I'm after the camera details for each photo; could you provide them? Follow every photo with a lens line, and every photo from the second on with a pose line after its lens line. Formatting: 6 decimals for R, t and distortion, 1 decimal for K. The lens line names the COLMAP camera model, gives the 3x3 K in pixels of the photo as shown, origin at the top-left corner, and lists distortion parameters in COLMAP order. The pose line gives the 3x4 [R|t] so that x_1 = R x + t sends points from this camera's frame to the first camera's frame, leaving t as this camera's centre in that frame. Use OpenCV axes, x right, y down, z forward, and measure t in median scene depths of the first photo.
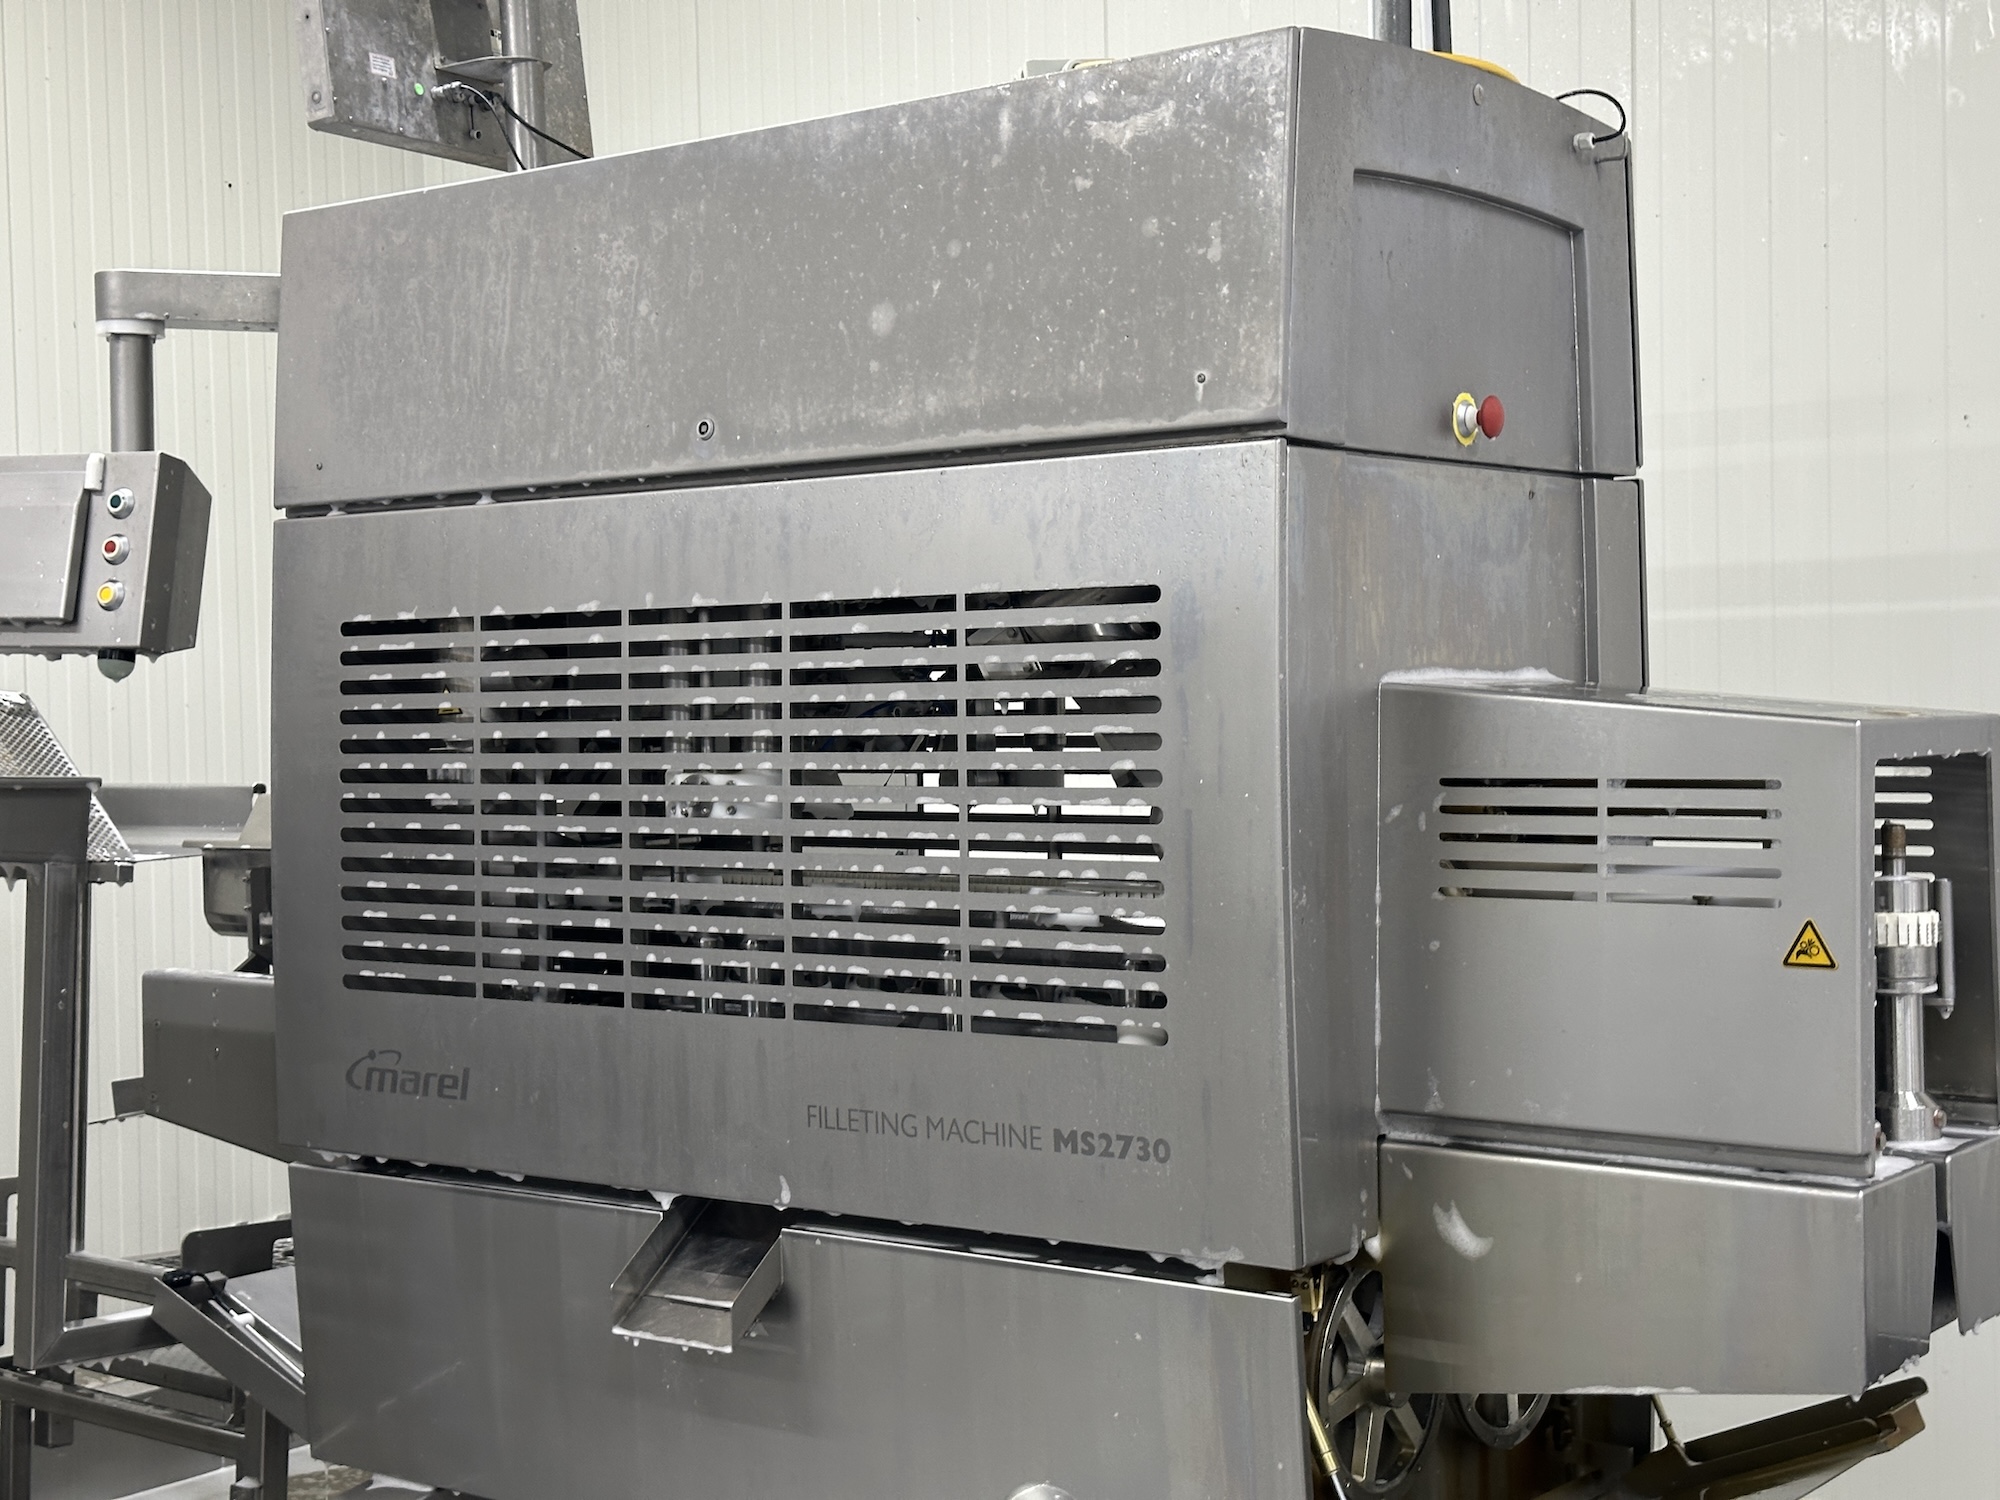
lens RADIAL K [[2788.4, 0, 992.4], [0, 2788.4, 749.9], [0, 0, 1]] dist [0.179745, -0.335809]
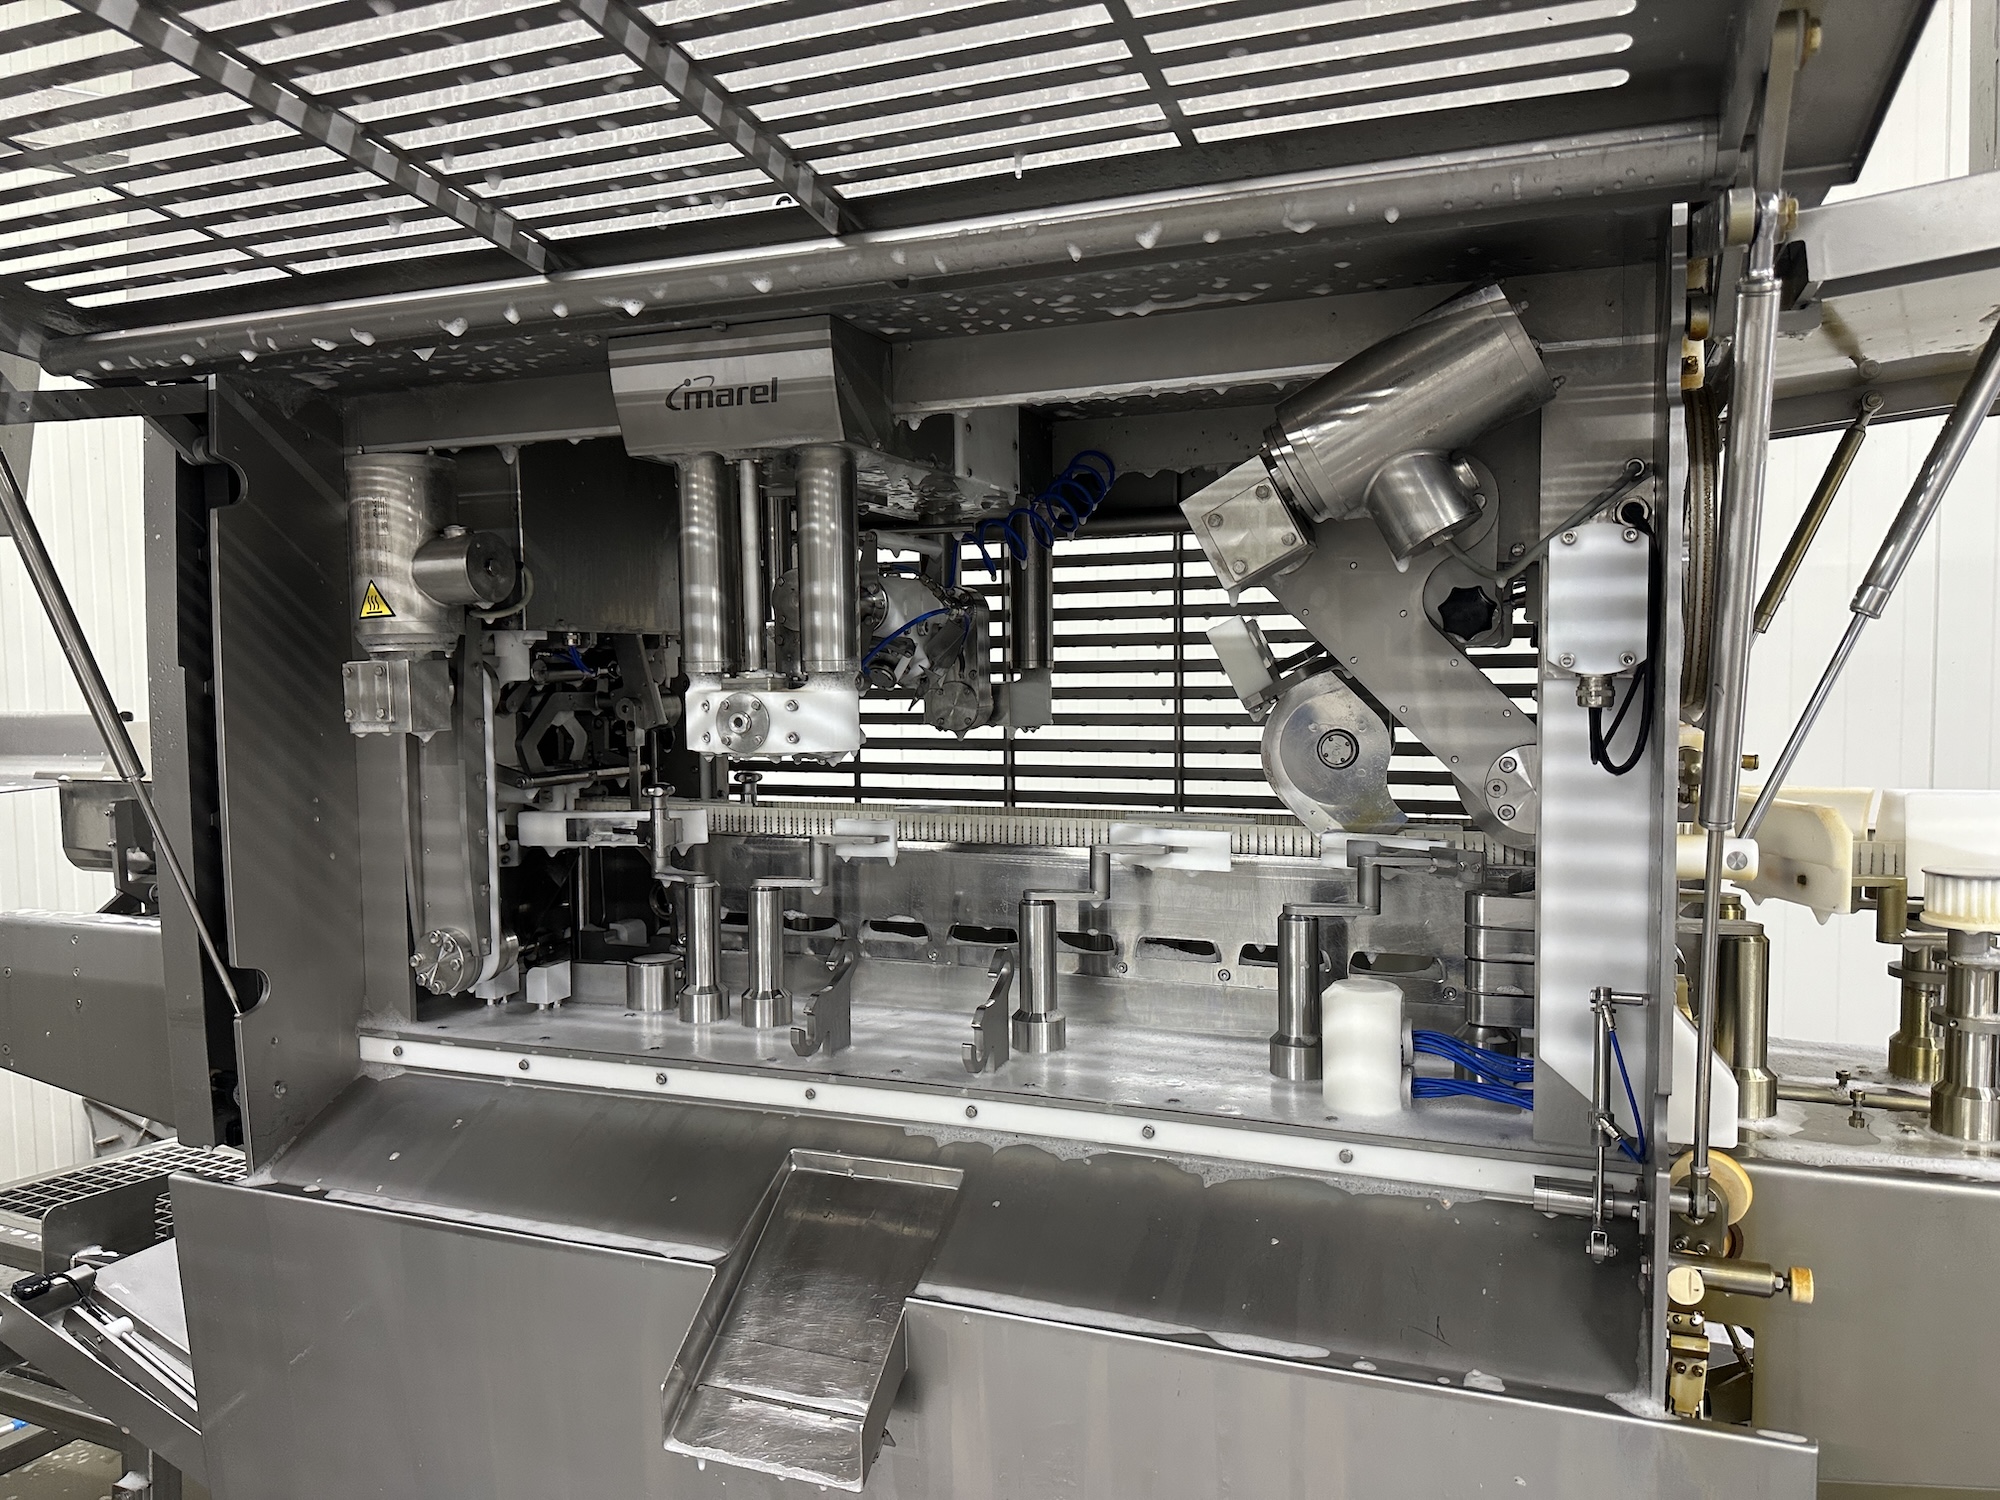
lens RADIAL K [[1405.9, 0, 1000.0], [0, 1405.9, 750.0], [0, 0, 1]] dist [0.058467, -0.082246]
pose [[0.959220, -0.009175, 0.282510, -0.157287], [-0.000472, 0.999420, 0.034059, 0.012356], [-0.282659, -0.032804, 0.958659, 0.640413]]
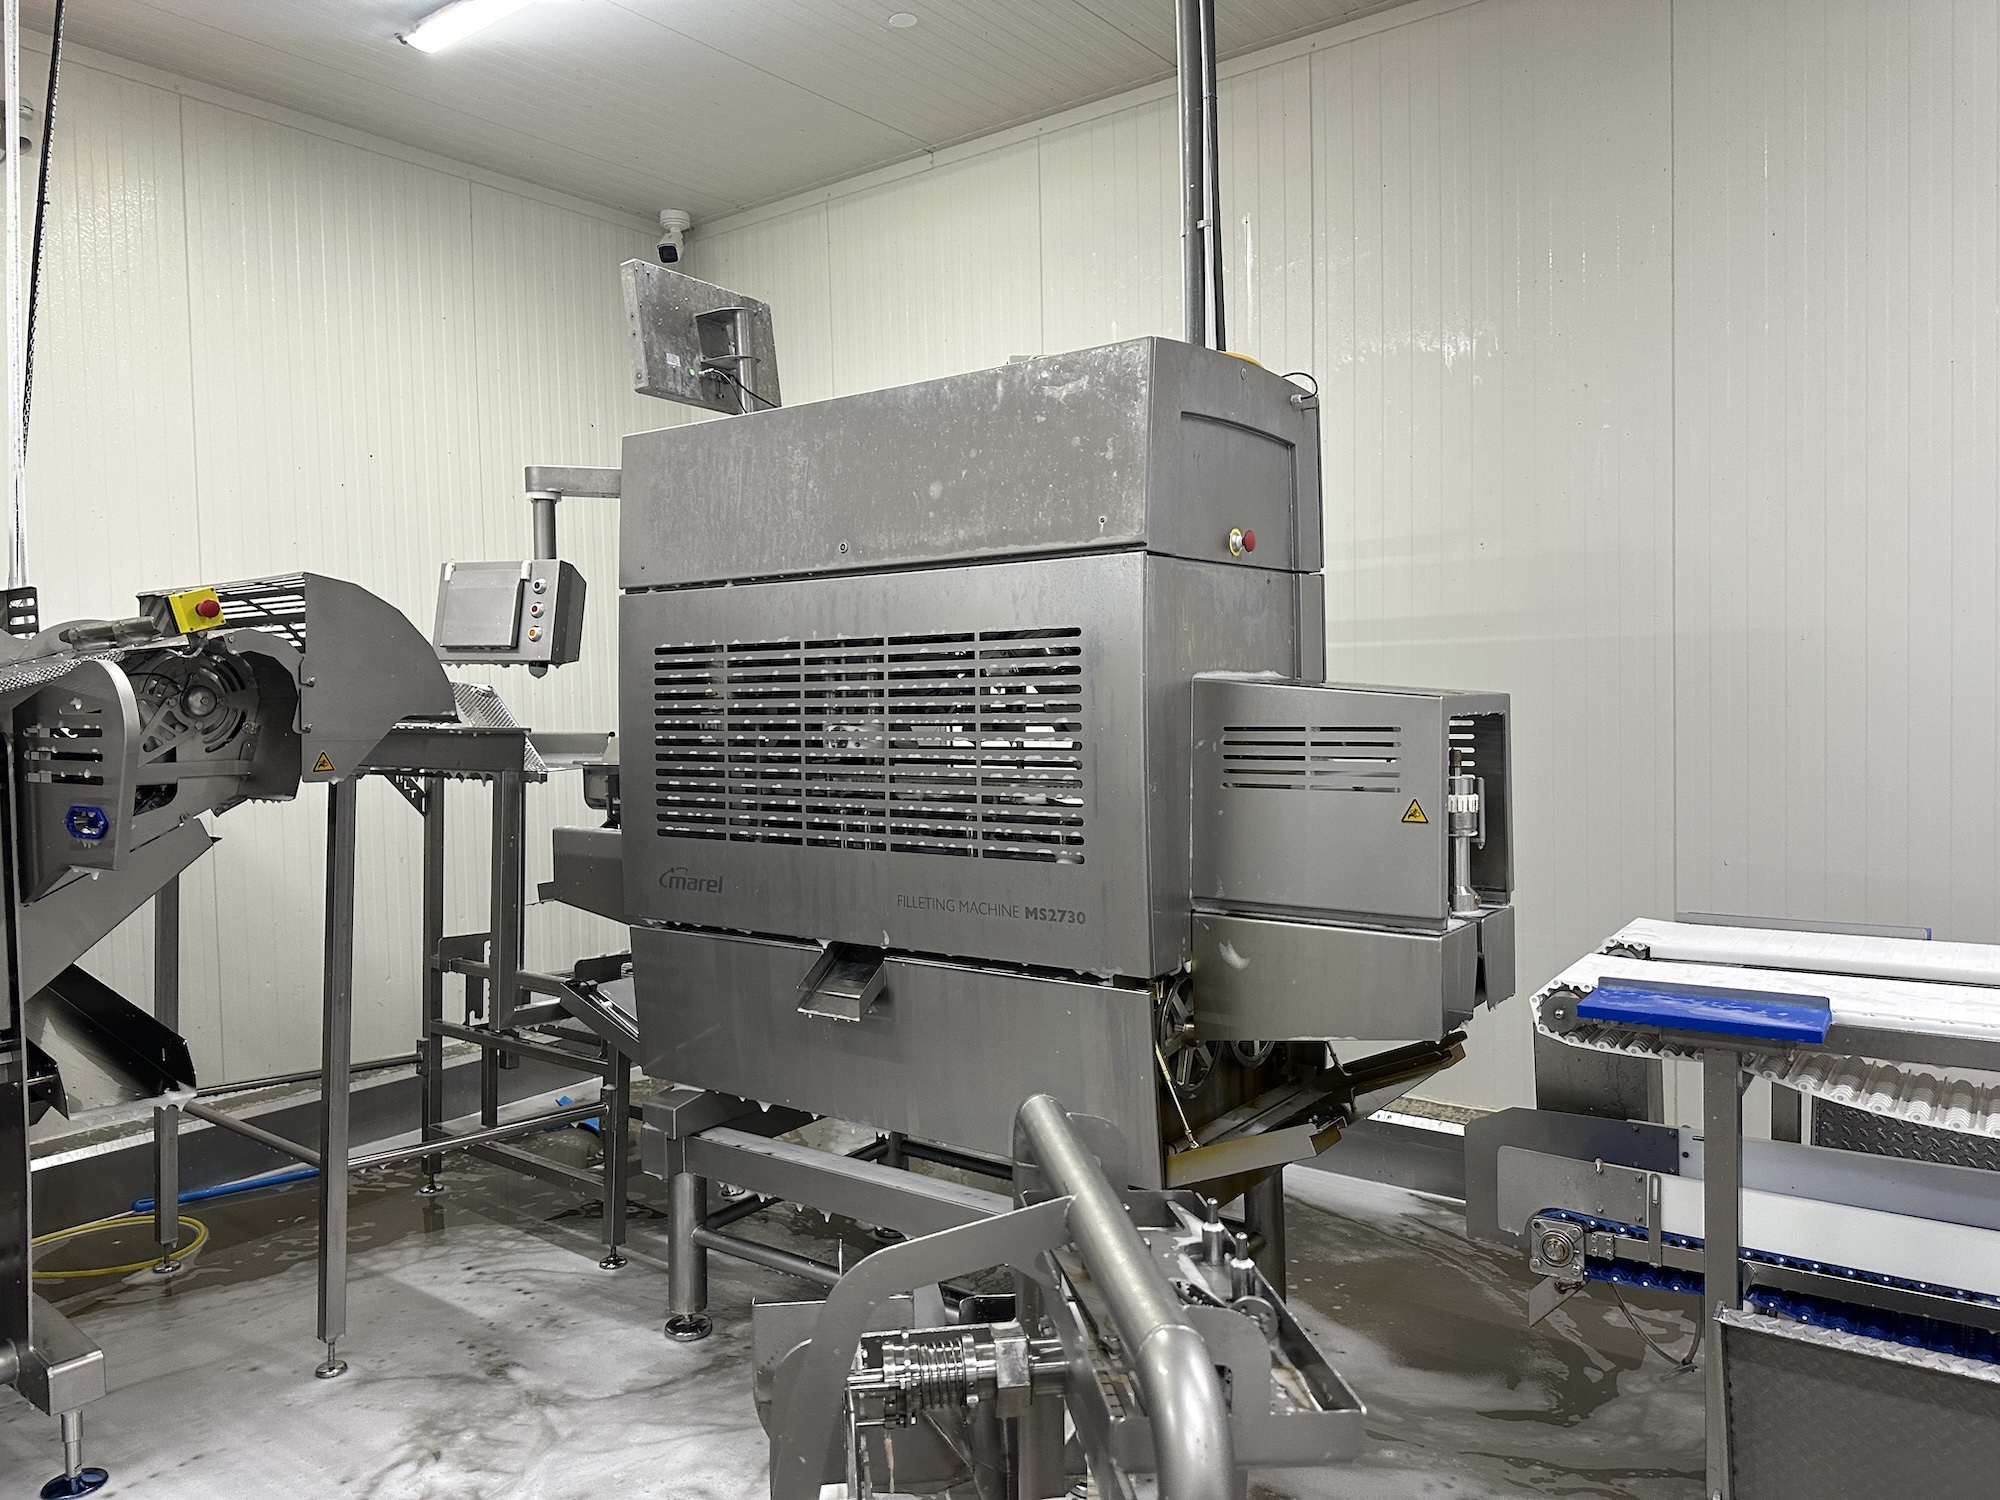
lens RADIAL K [[1393.0, 0, 995.1], [0, 1393.0, 751.2], [0, 0, 1]] dist [0.173914, -0.325595]
pose [[0.999885, -0.001164, 0.015151, -0.012717], [0.000800, 0.999710, 0.024053, 0.003084], [-0.015175, -0.024038, 0.999596, 0.027019]]
